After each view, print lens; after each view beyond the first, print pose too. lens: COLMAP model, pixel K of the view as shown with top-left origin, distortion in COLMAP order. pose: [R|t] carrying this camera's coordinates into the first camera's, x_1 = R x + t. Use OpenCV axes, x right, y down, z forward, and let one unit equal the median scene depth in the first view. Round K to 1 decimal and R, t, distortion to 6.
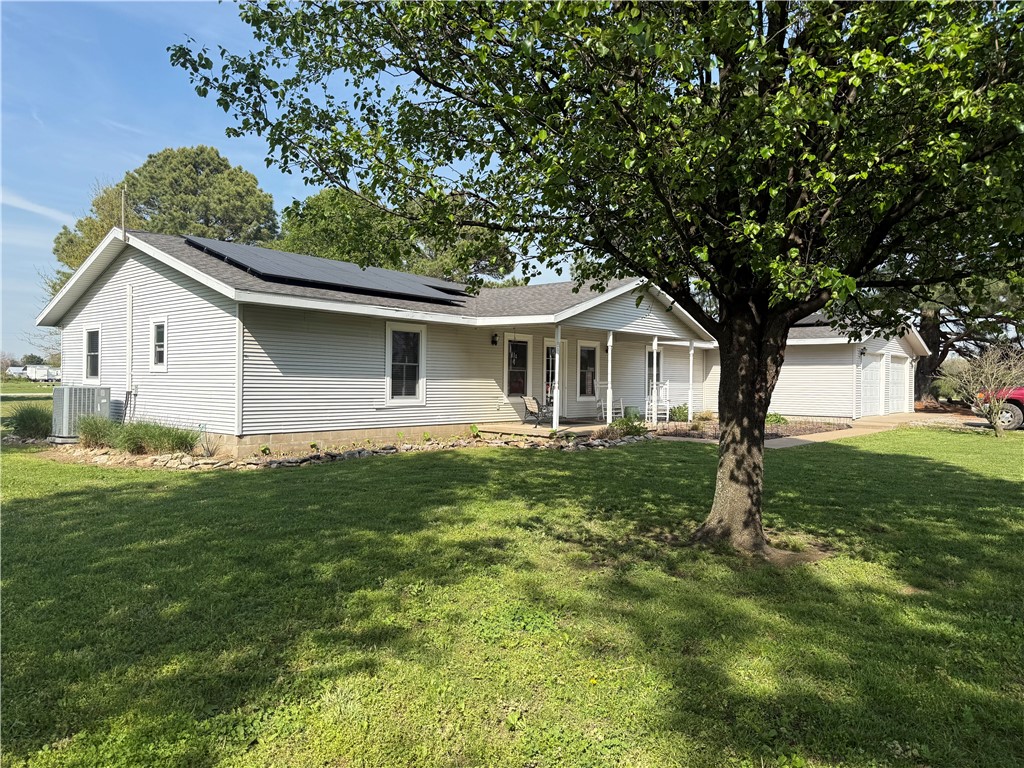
lens RADIAL K [[726.2, 0, 509.8], [0, 726.2, 382.7], [0, 0, 1]] dist [0.010014, -0.001261]
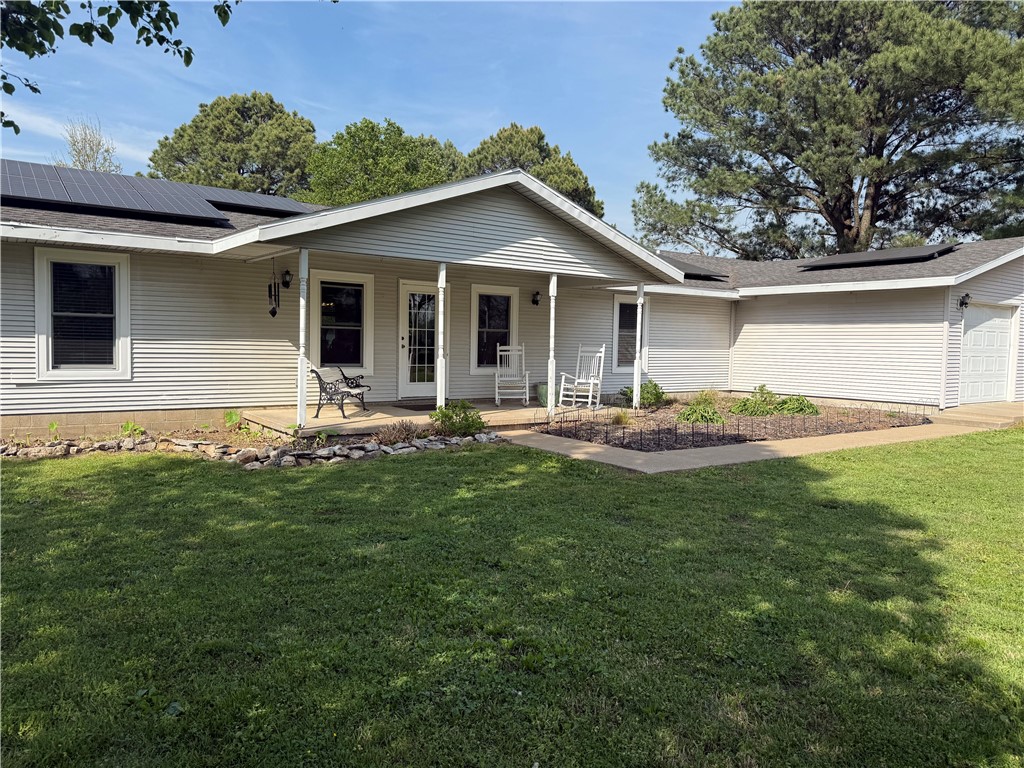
lens RADIAL K [[726.2, 0, 513.3], [0, 726.2, 384.5], [0, 0, 1]] dist [0.010014, -0.001261]
pose [[0.974285, 0.020060, -0.224424, 0.333058], [-0.008330, 0.998555, 0.053092, -0.001532], [0.225165, -0.049857, 0.973044, 0.401400]]
